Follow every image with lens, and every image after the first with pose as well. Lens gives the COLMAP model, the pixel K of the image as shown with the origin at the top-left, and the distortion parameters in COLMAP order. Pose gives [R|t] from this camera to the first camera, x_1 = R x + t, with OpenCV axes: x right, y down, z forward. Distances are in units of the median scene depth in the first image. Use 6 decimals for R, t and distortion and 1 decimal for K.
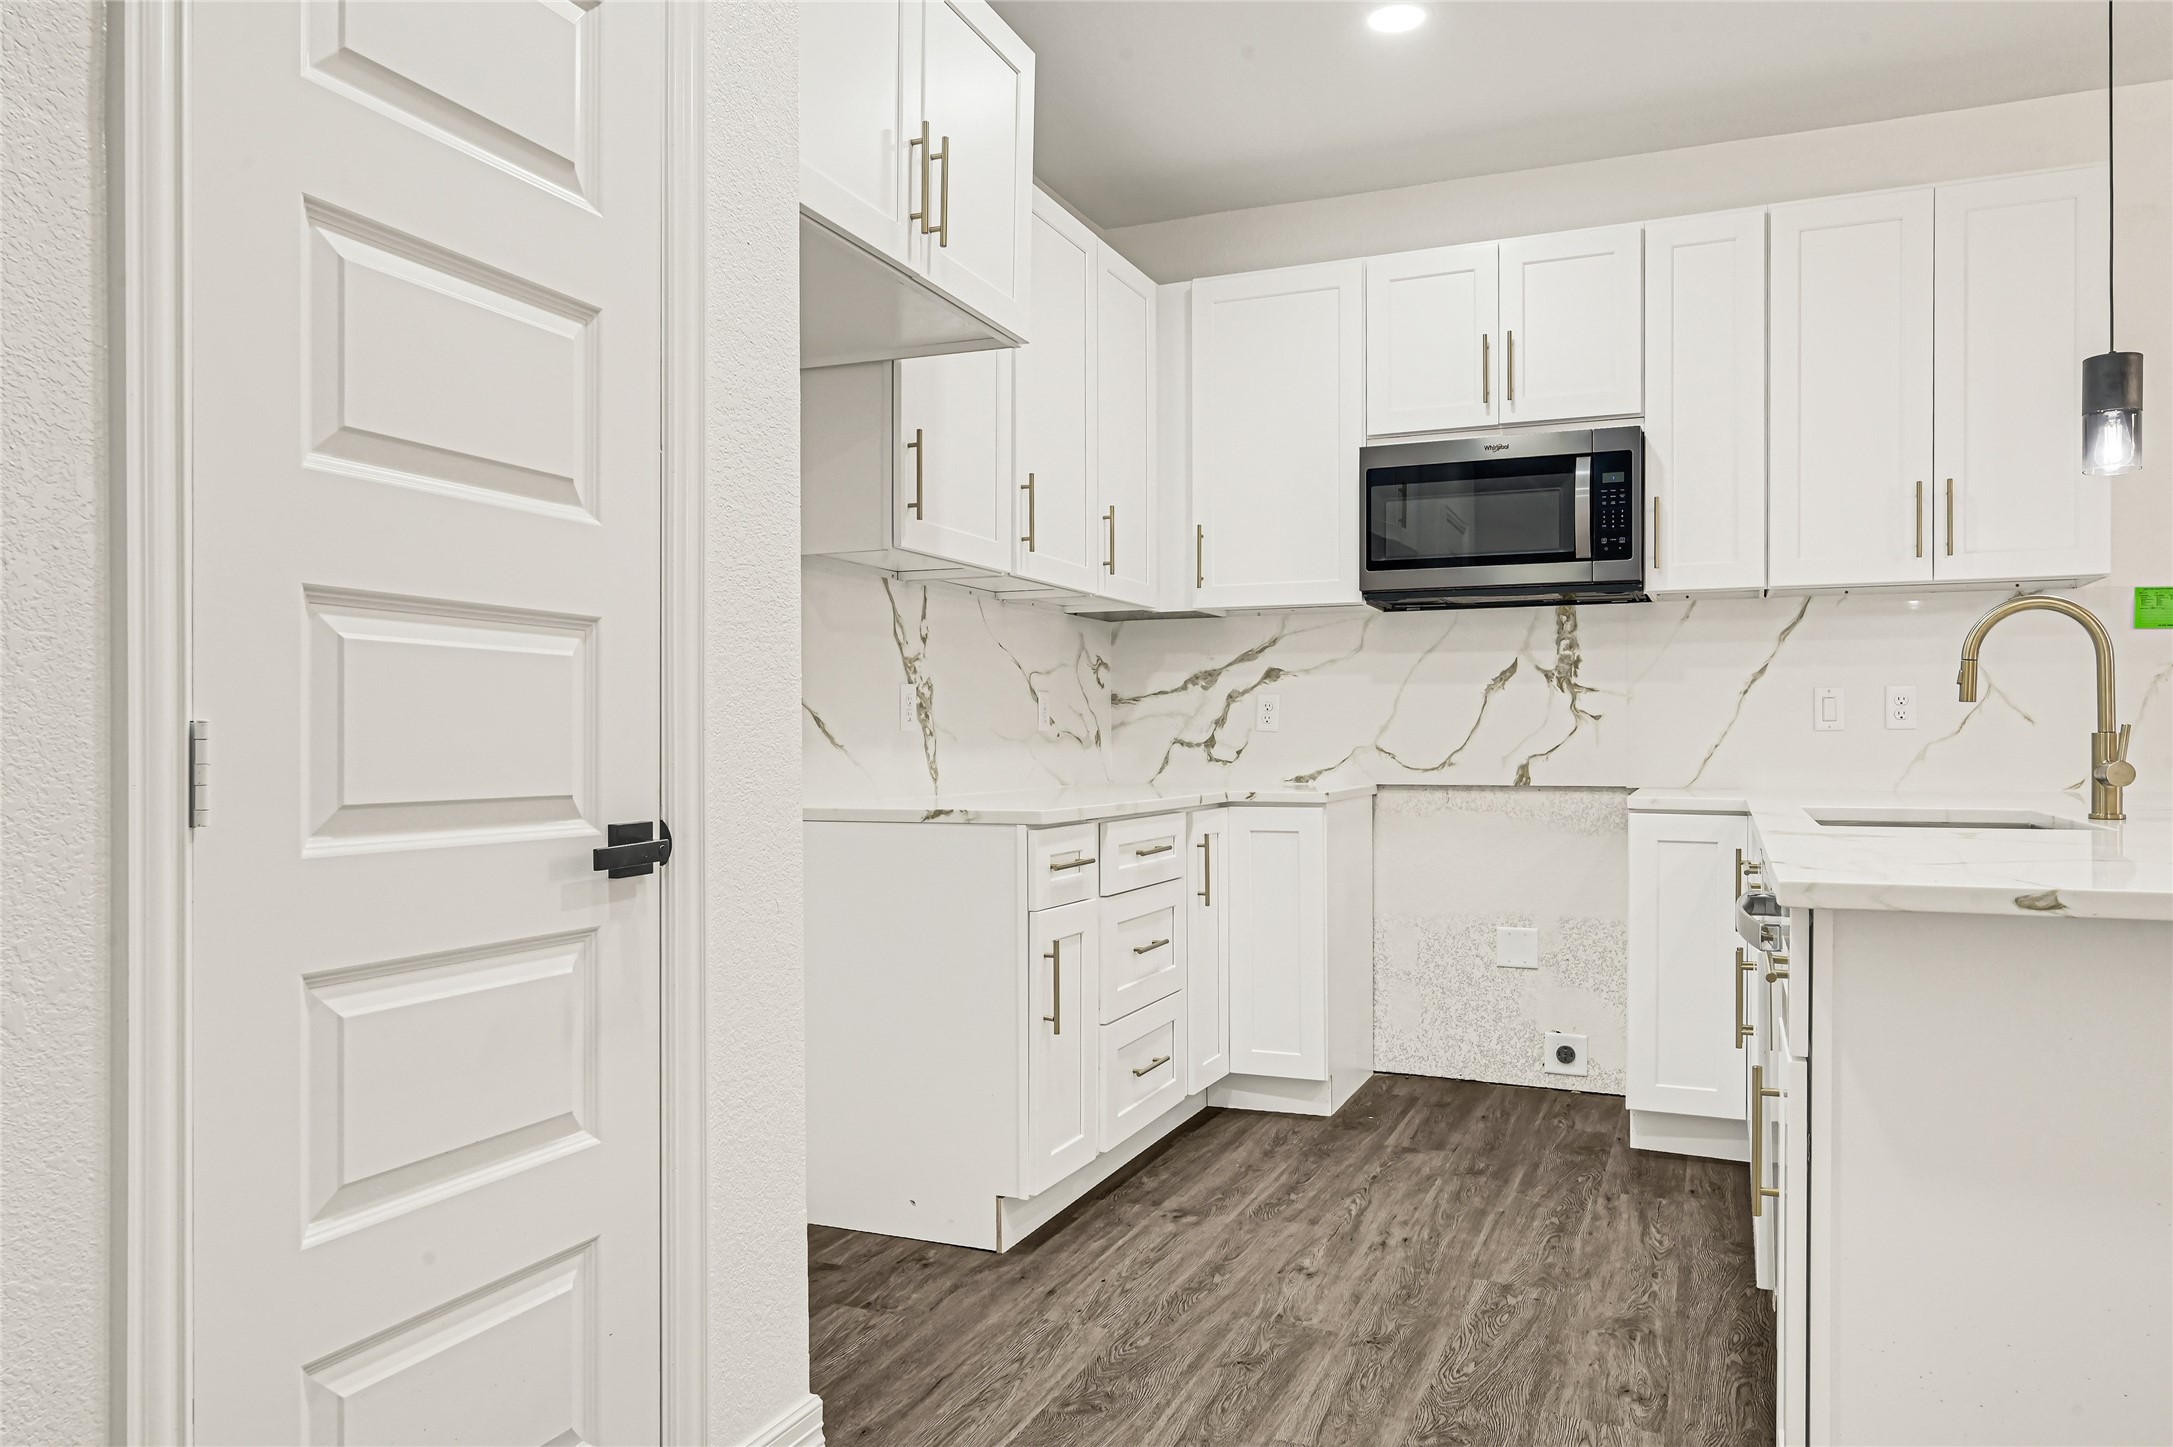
lens RADIAL K [[1464.5, 0, 1094.3], [0, 1464.5, 733.1], [0, 0, 1]] dist [-0.001085, -0.001131]
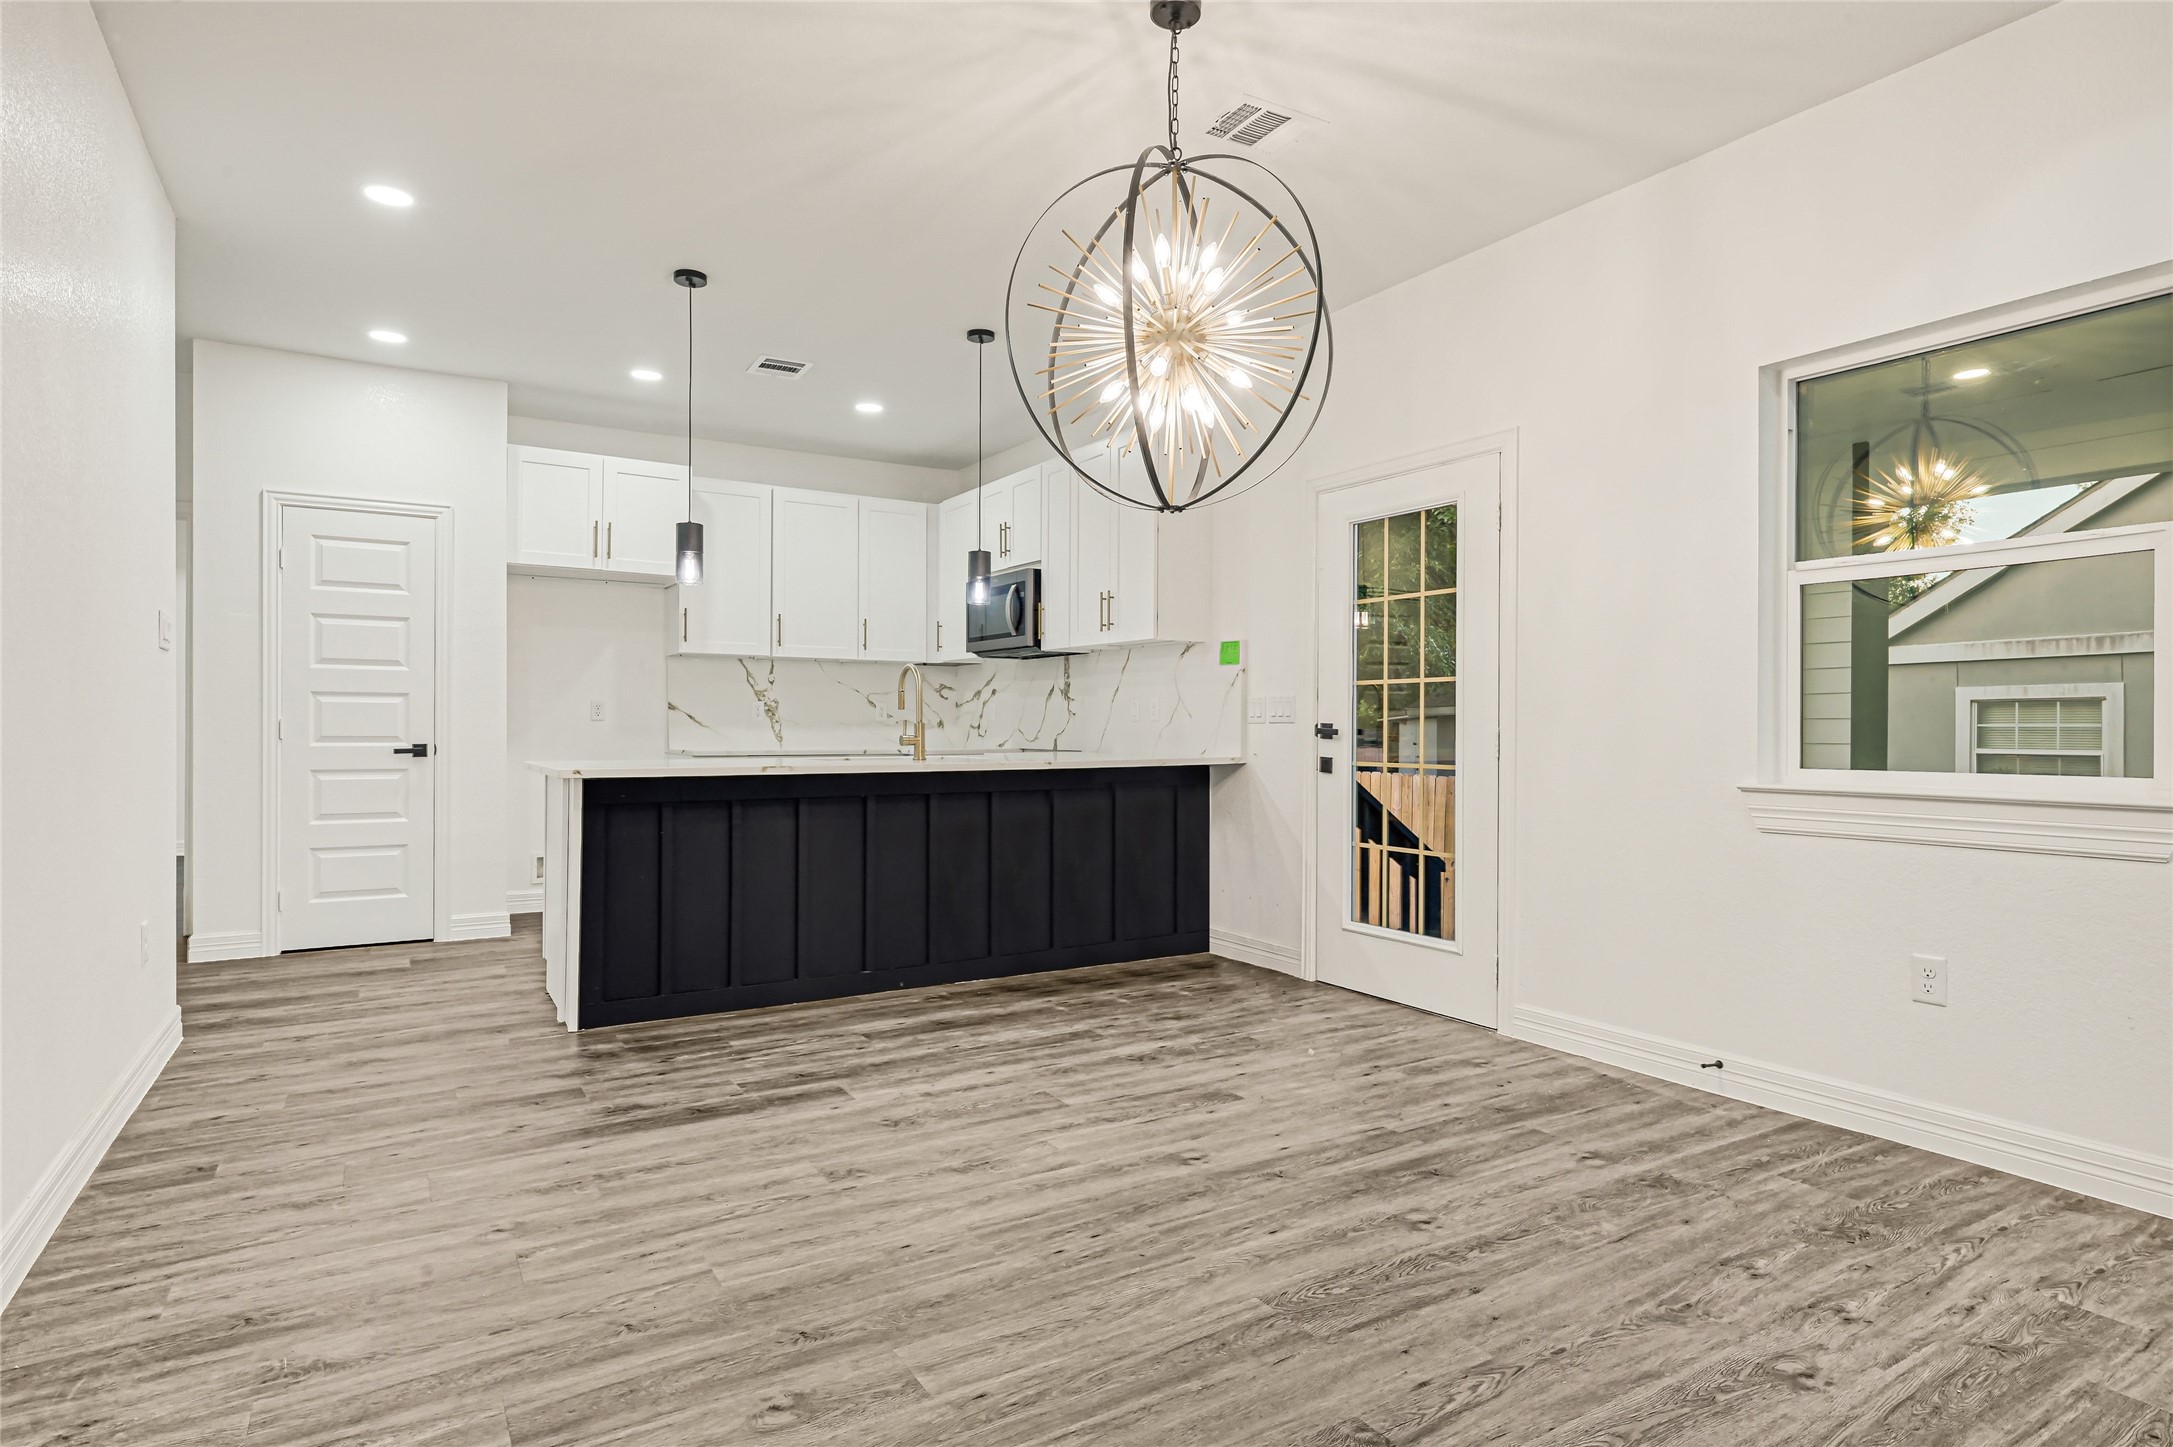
lens RADIAL K [[1154.6, 0, 1086.5], [0, 1154.6, 723.5], [0, 0, 1]] dist [0.001144, 0.000651]
pose [[0.814391, 0.004212, -0.580302, 1.332223], [-0.002440, 0.999990, 0.003834, -0.004986], [0.580312, -0.001706, 0.814393, -0.230296]]
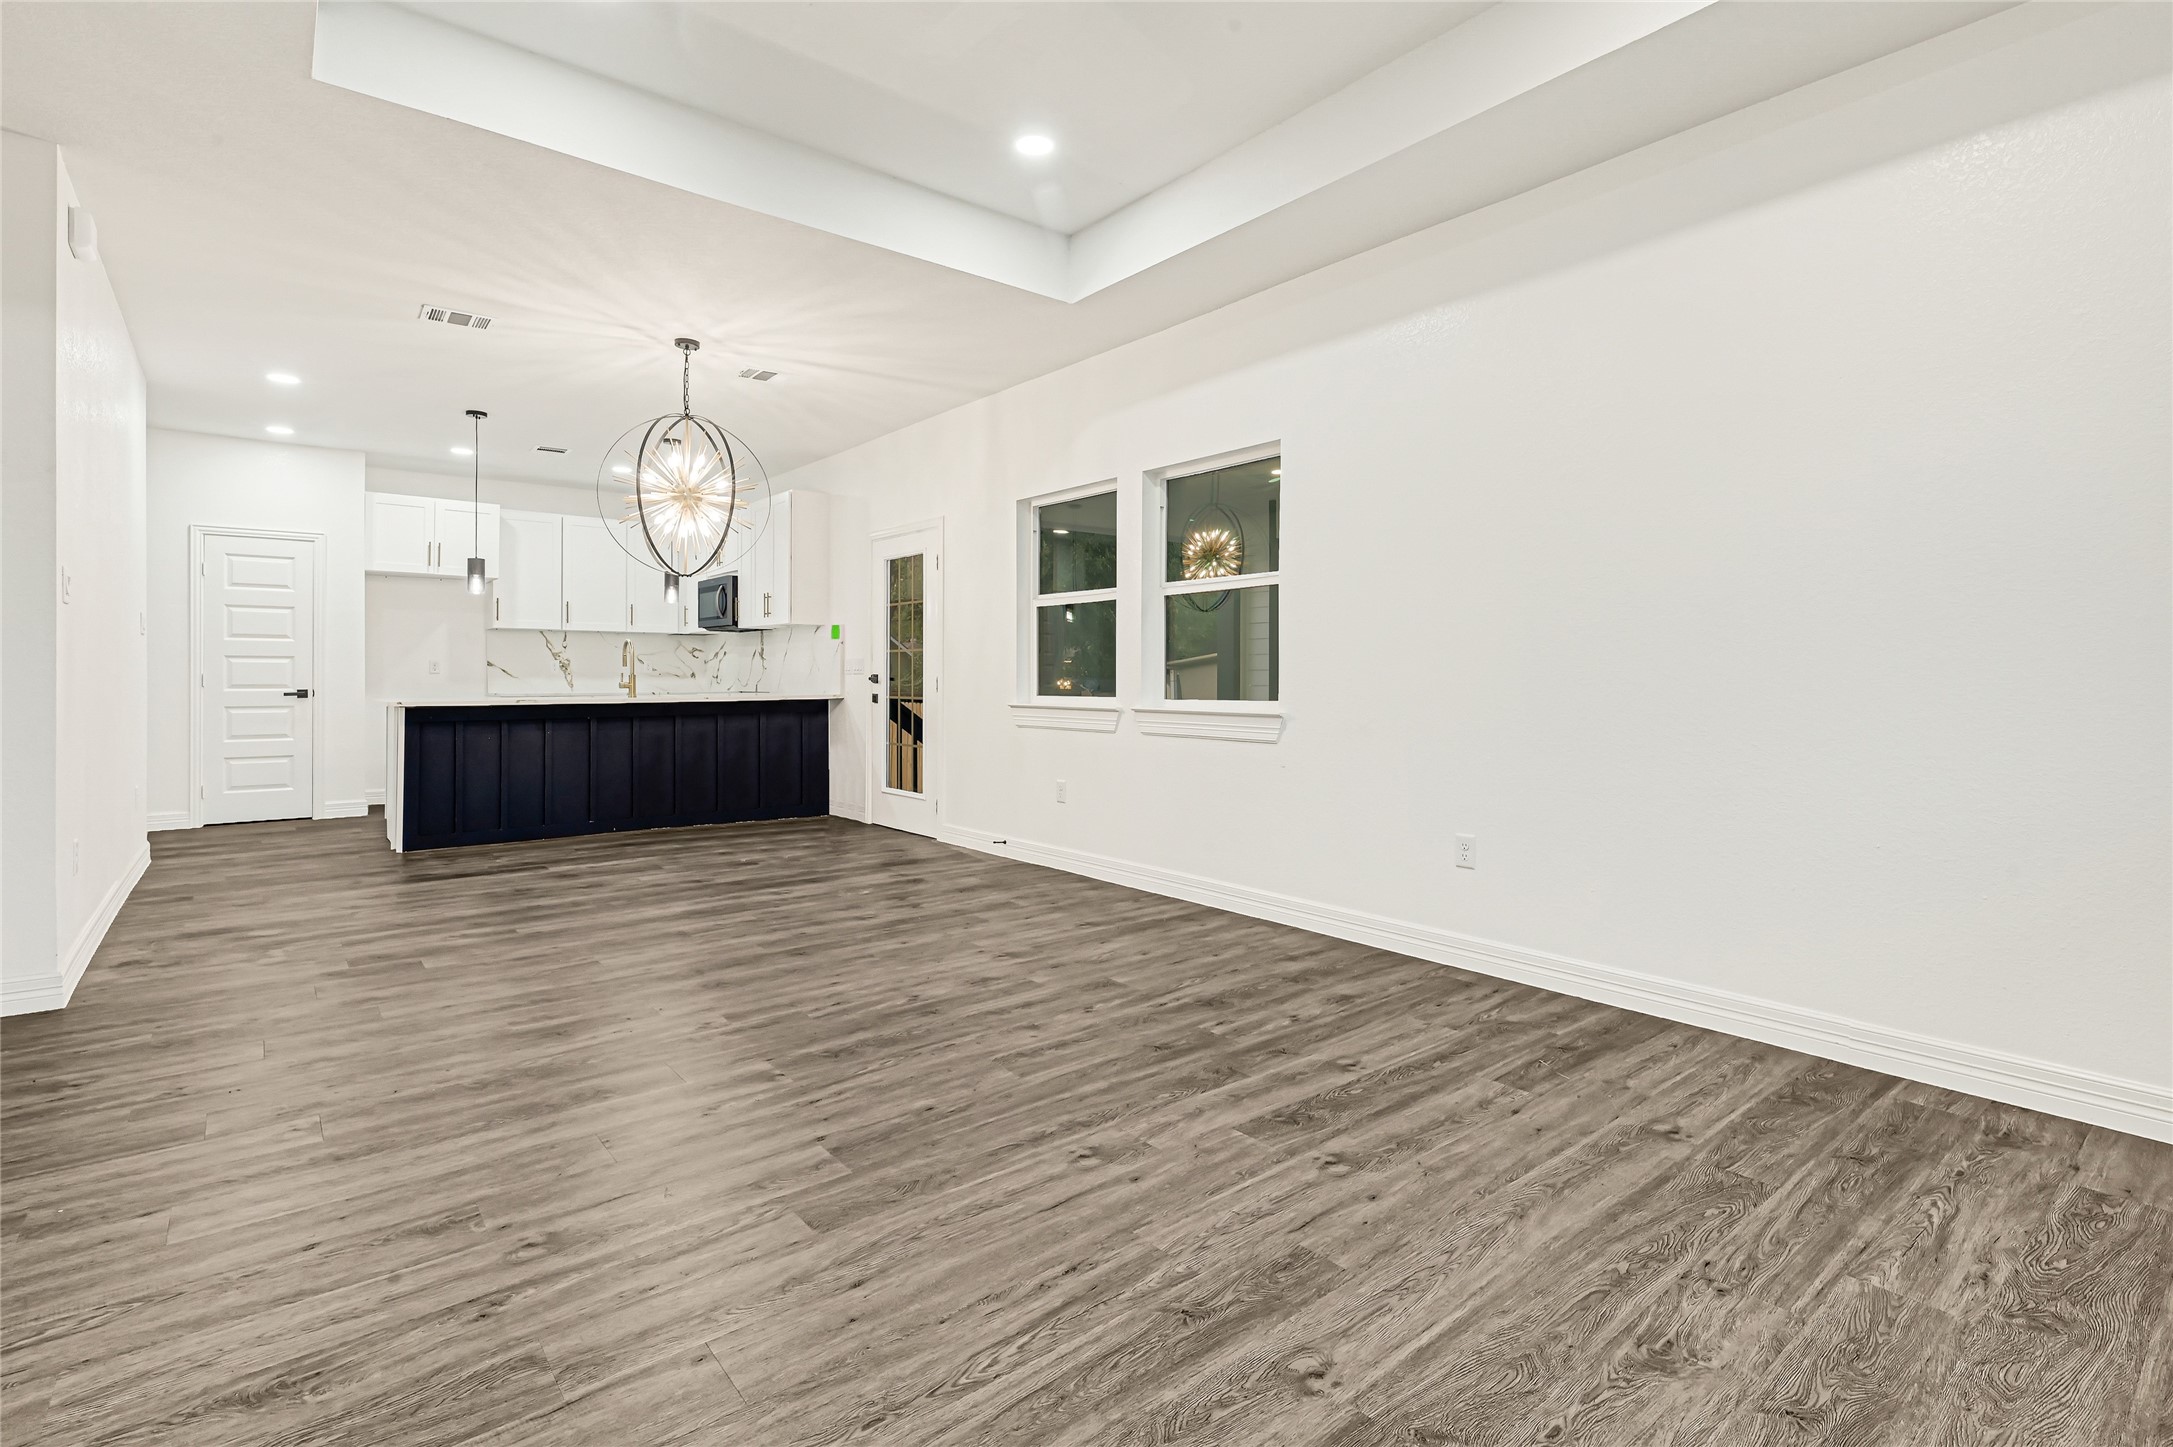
lens RADIAL K [[1022.8, 0, 1092.5], [0, 1022.8, 670.0], [0, 0, 1]] dist [0.001416, 0.000385]
pose [[0.884605, -0.000081, -0.466341, 2.045964], [0.000206, 1.000000, 0.000218, -0.009036], [0.466340, -0.000289, 0.884605, -0.556391]]
